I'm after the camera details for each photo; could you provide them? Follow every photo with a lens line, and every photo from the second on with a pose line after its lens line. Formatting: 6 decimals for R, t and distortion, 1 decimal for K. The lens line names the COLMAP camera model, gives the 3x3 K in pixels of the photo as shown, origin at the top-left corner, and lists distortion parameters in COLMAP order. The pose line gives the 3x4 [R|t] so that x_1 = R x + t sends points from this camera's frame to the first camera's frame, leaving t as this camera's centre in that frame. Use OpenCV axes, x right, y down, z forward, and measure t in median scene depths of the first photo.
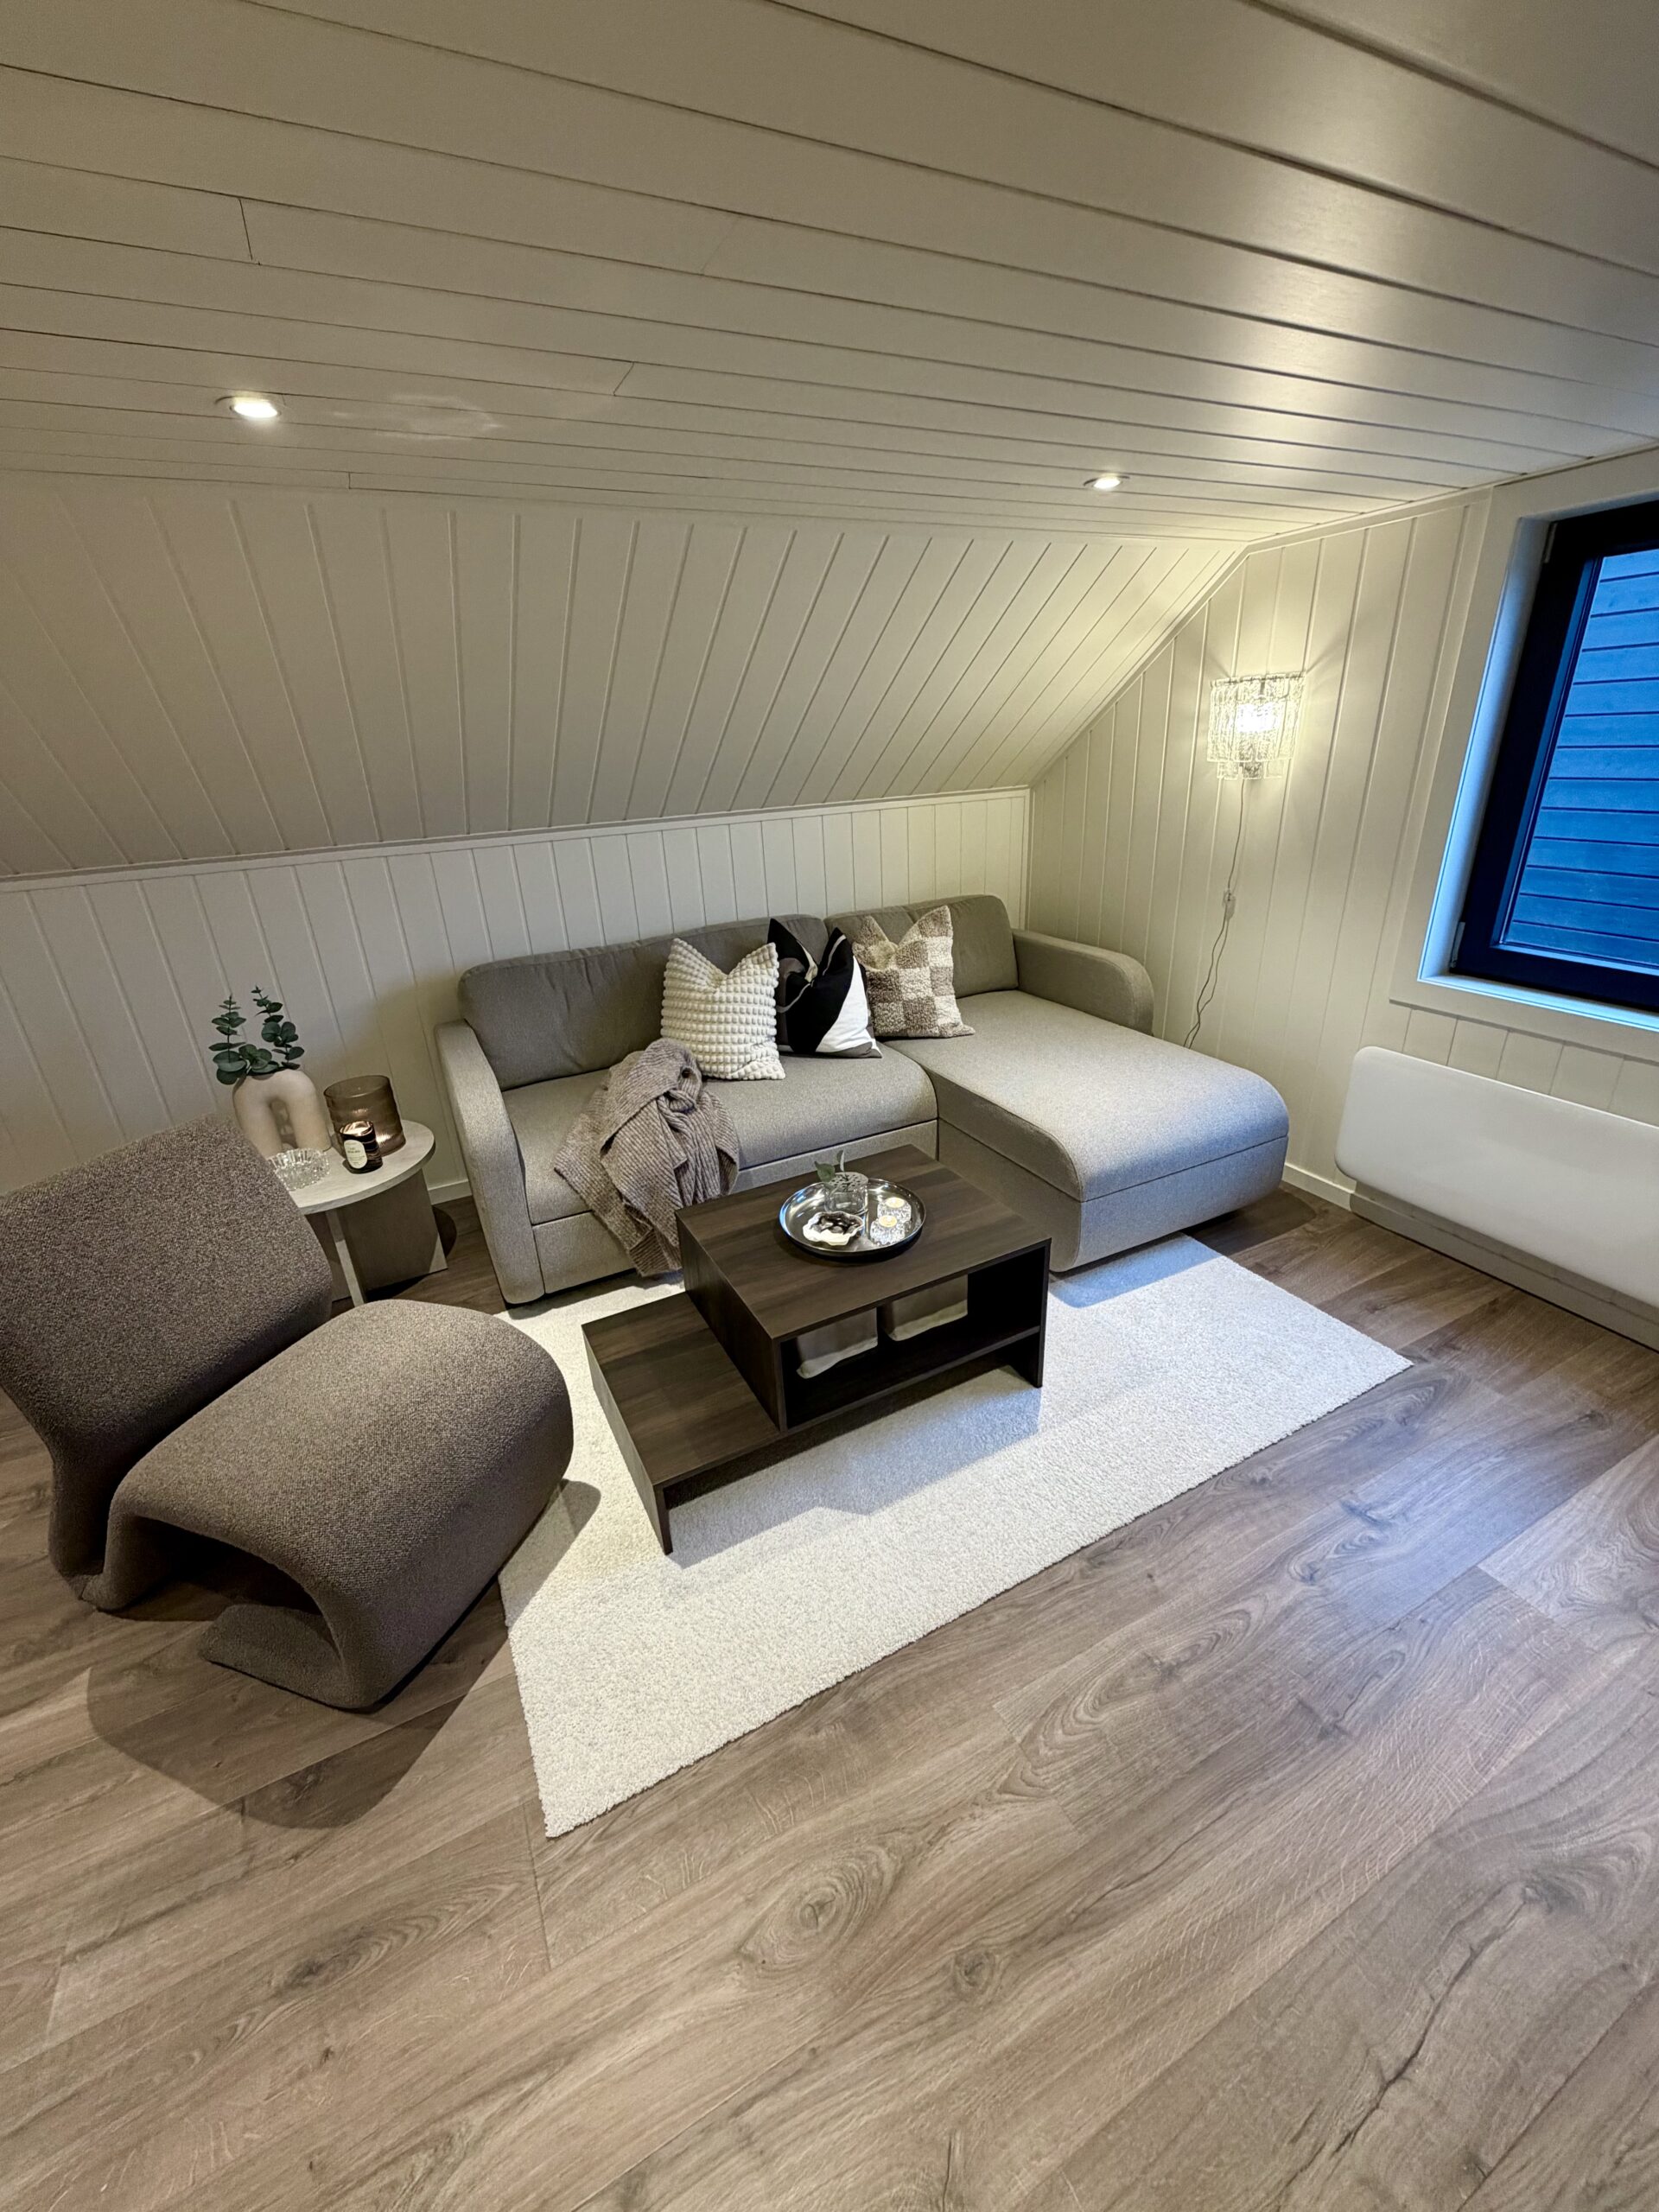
lens RADIAL K [[881.8, 0, 828.0], [0, 881.8, 1103.7], [0, 0, 1]] dist [-0.001328, 0.000421]
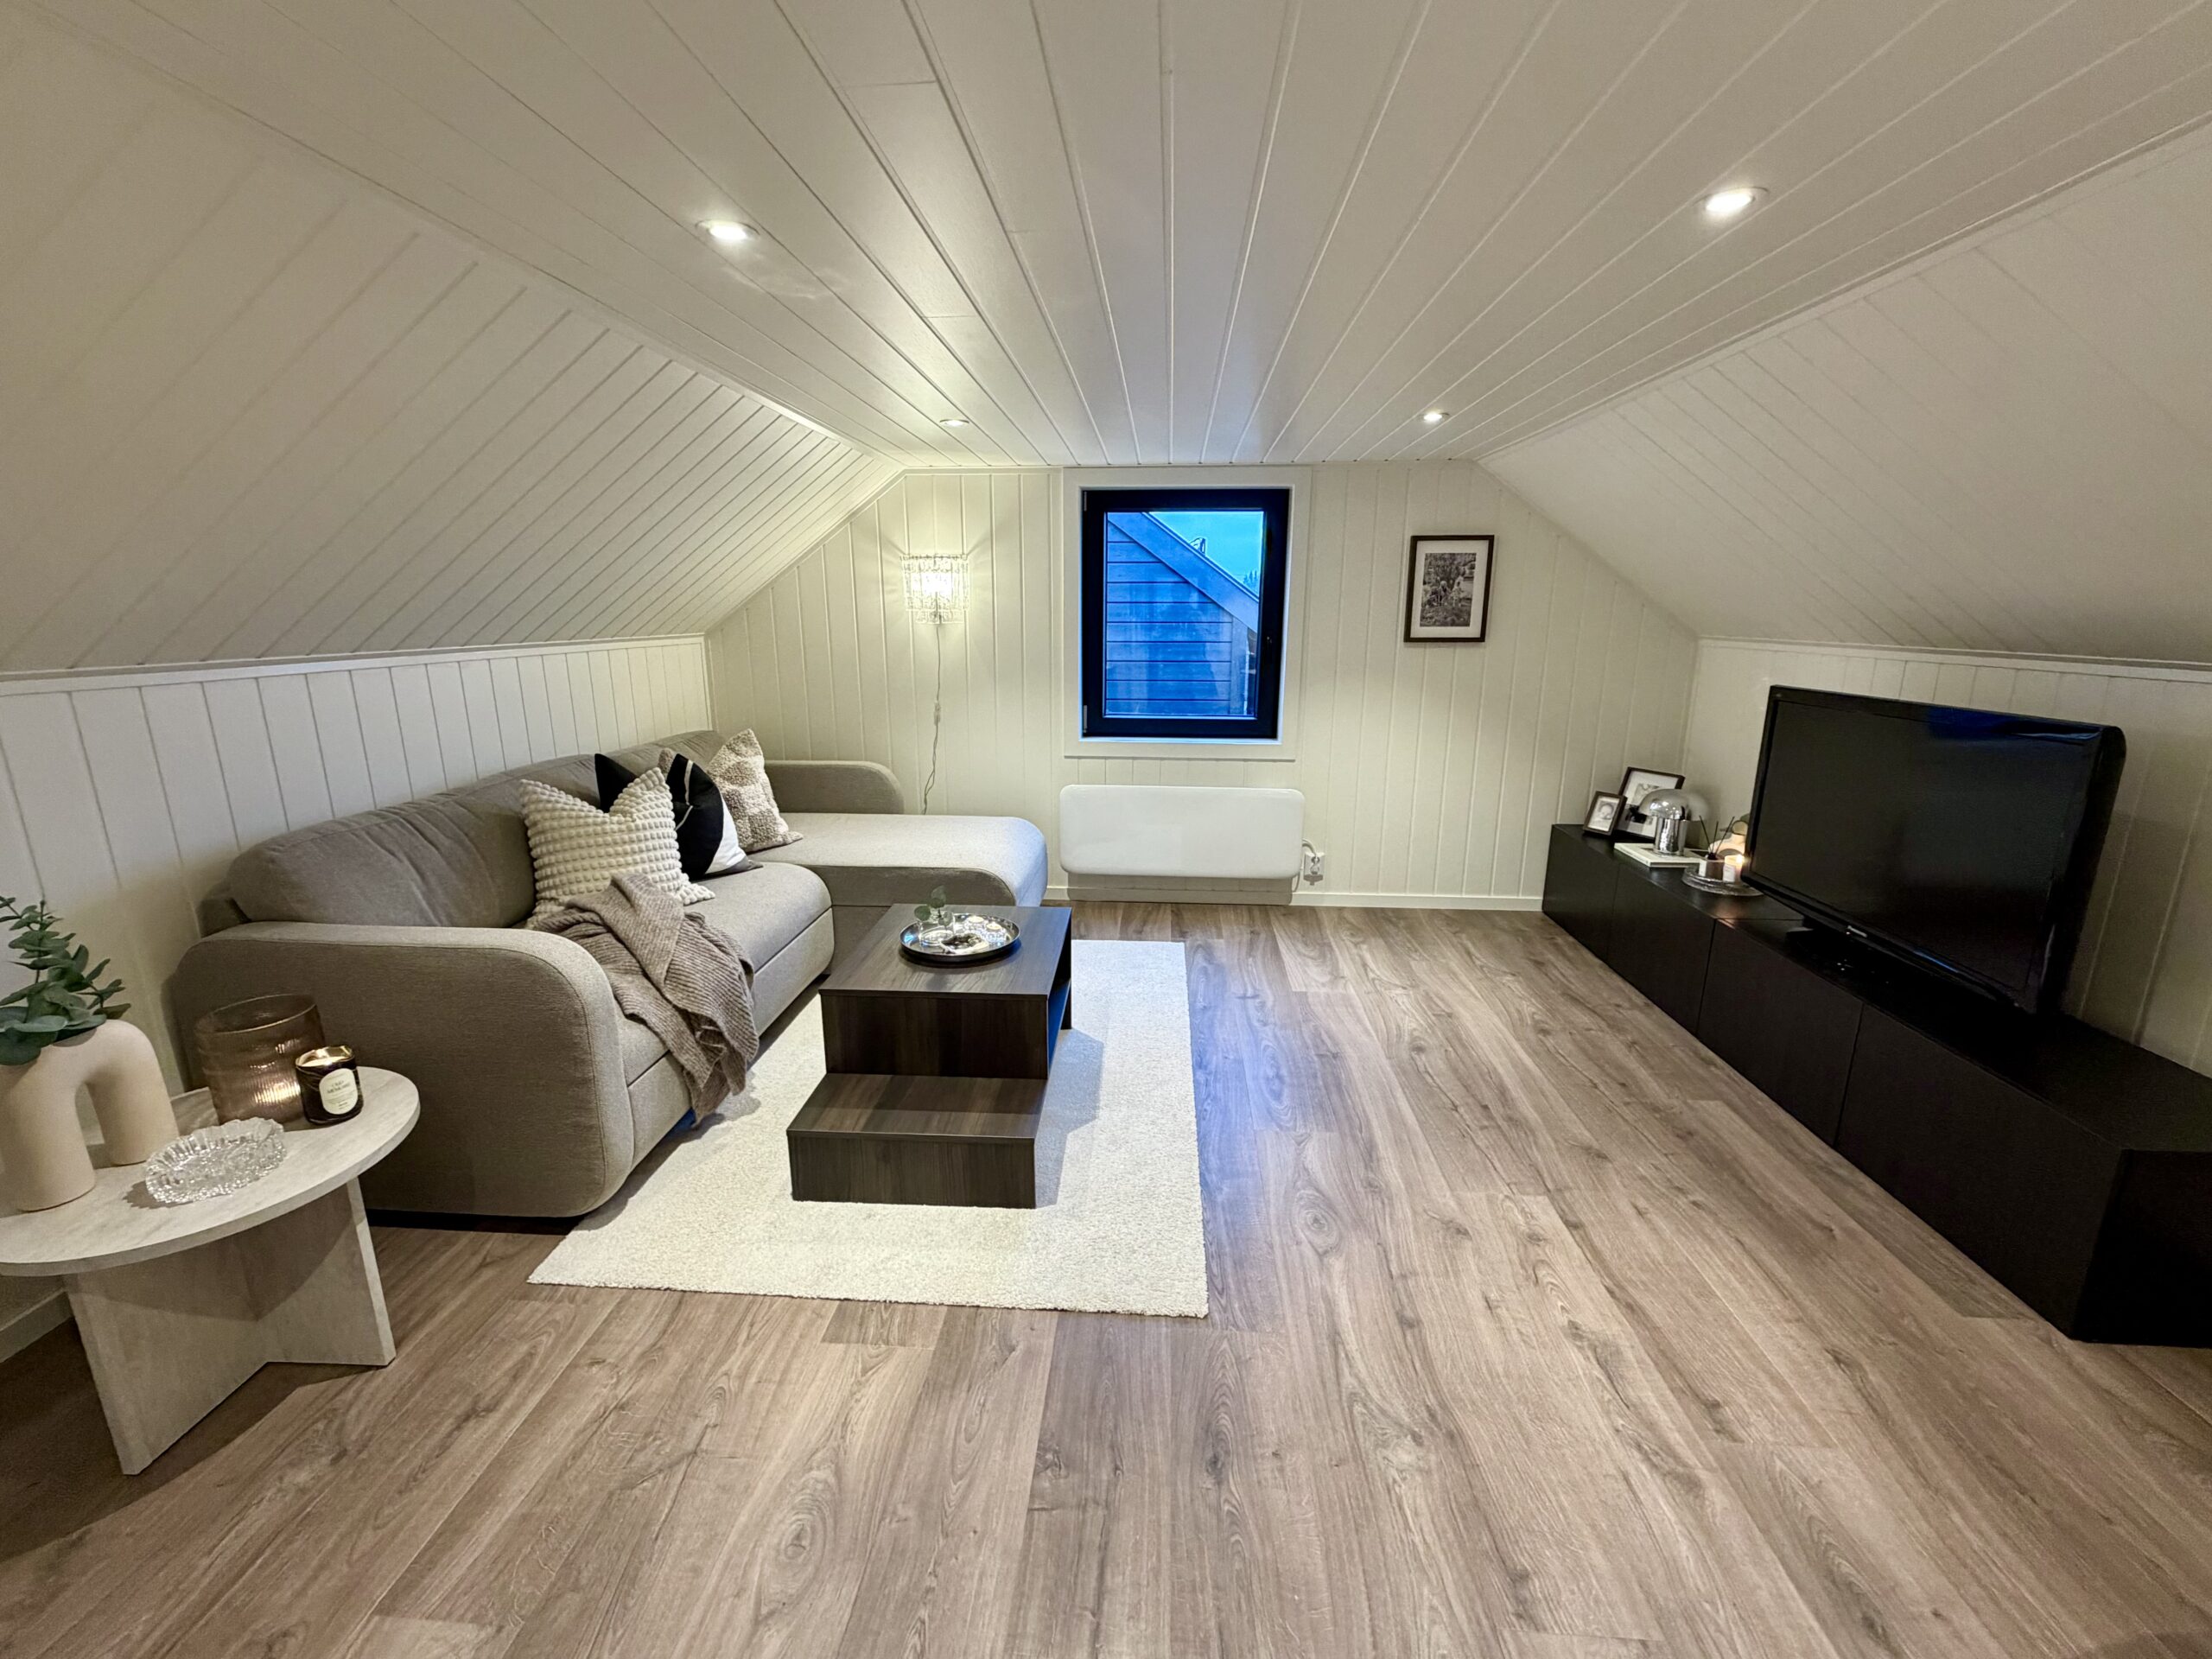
lens RADIAL K [[908.5, 0, 1106.0], [0, 908.5, 829.5], [0, 0, 1]] dist [-0.001449, -0.000063]
pose [[0.517550, -0.157452, 0.841042, -0.882547], [0.305088, 0.952277, -0.009465, 0.056073], [-0.799415, 0.261490, 0.540887, 0.109013]]
